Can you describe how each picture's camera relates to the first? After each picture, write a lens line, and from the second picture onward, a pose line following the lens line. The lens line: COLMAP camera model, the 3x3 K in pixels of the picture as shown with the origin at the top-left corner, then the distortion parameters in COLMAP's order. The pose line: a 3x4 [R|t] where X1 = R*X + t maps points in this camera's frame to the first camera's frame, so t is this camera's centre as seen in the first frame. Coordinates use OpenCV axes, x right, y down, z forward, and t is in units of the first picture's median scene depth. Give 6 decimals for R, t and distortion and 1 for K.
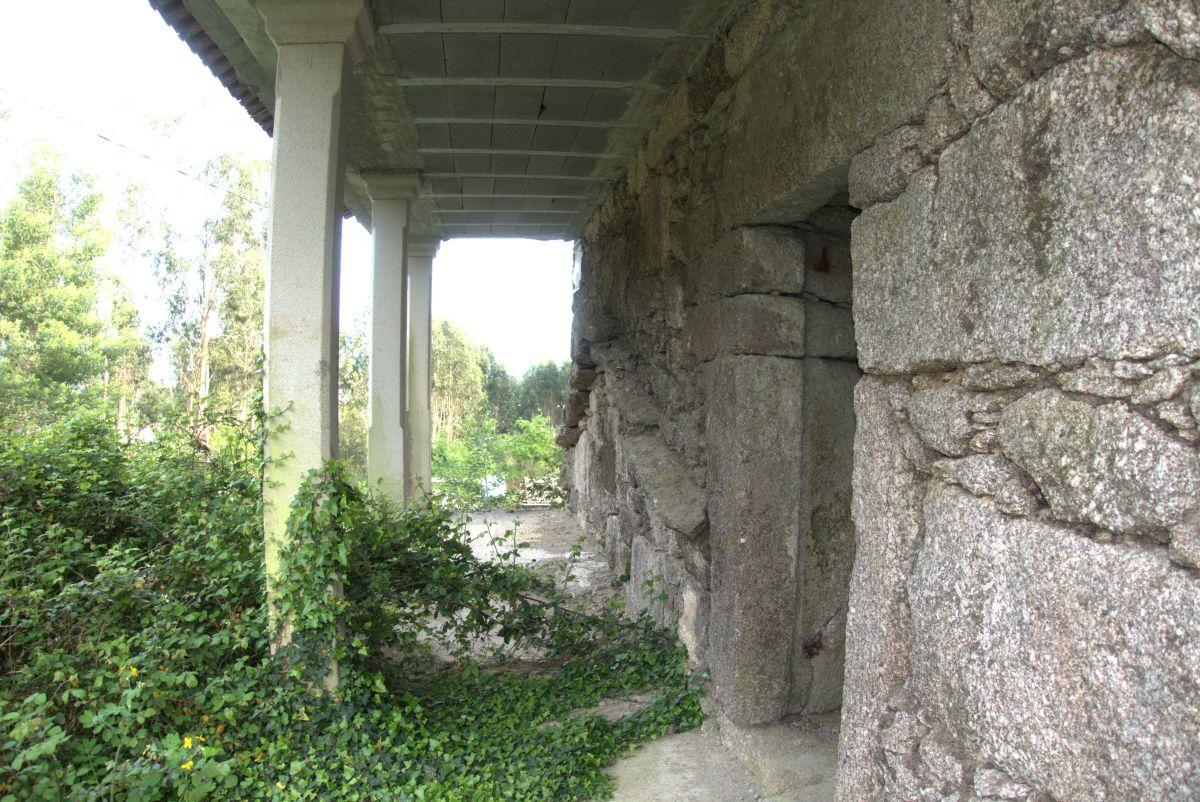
lens RADIAL K [[888.7, 0, 602.0], [0, 888.7, 408.2], [0, 0, 1]] dist [-0.338510, 0.166108]
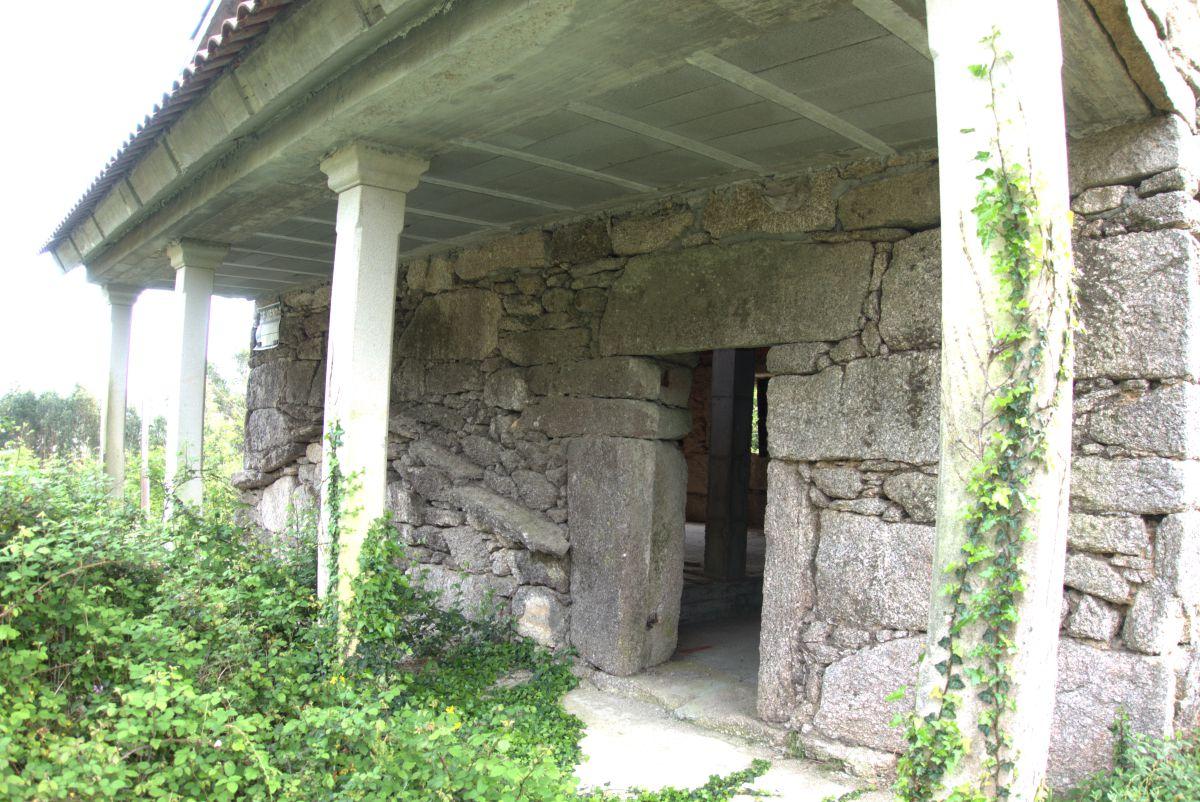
lens RADIAL K [[888.7, 0, 602.0], [0, 888.7, 408.2], [0, 0, 1]] dist [-0.338510, 0.166108]
pose [[0.824360, 0.035945, 0.564924, -1.274198], [-0.010778, 0.998798, -0.047823, -0.060505], [-0.565964, 0.033334, 0.823756, -0.481540]]
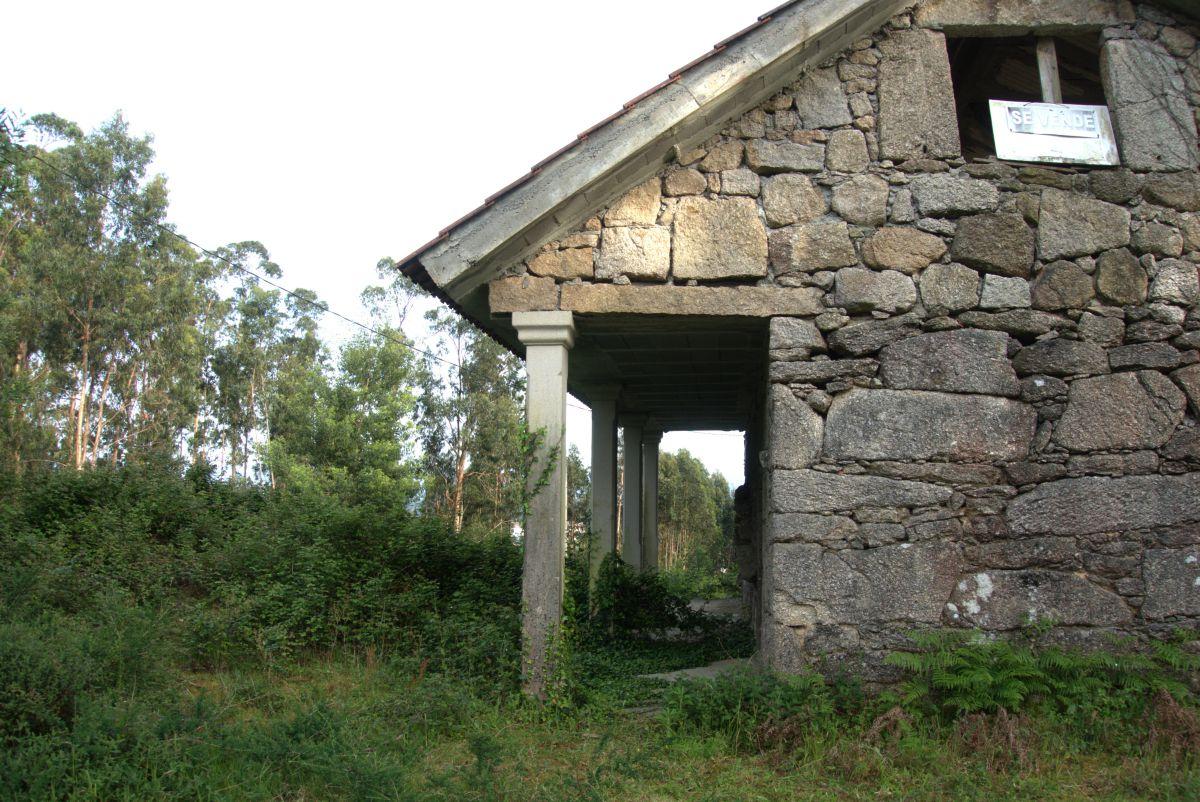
lens RADIAL K [[888.5, 0, 600.0], [0, 888.5, 401.0], [0, 0, 1]] dist [-0.293420, 0.116960]
pose [[0.963805, -0.030876, -0.264816, 0.684400], [-0.011570, 0.987492, -0.157246, 0.054434], [0.266358, 0.154619, 0.951392, -2.991868]]
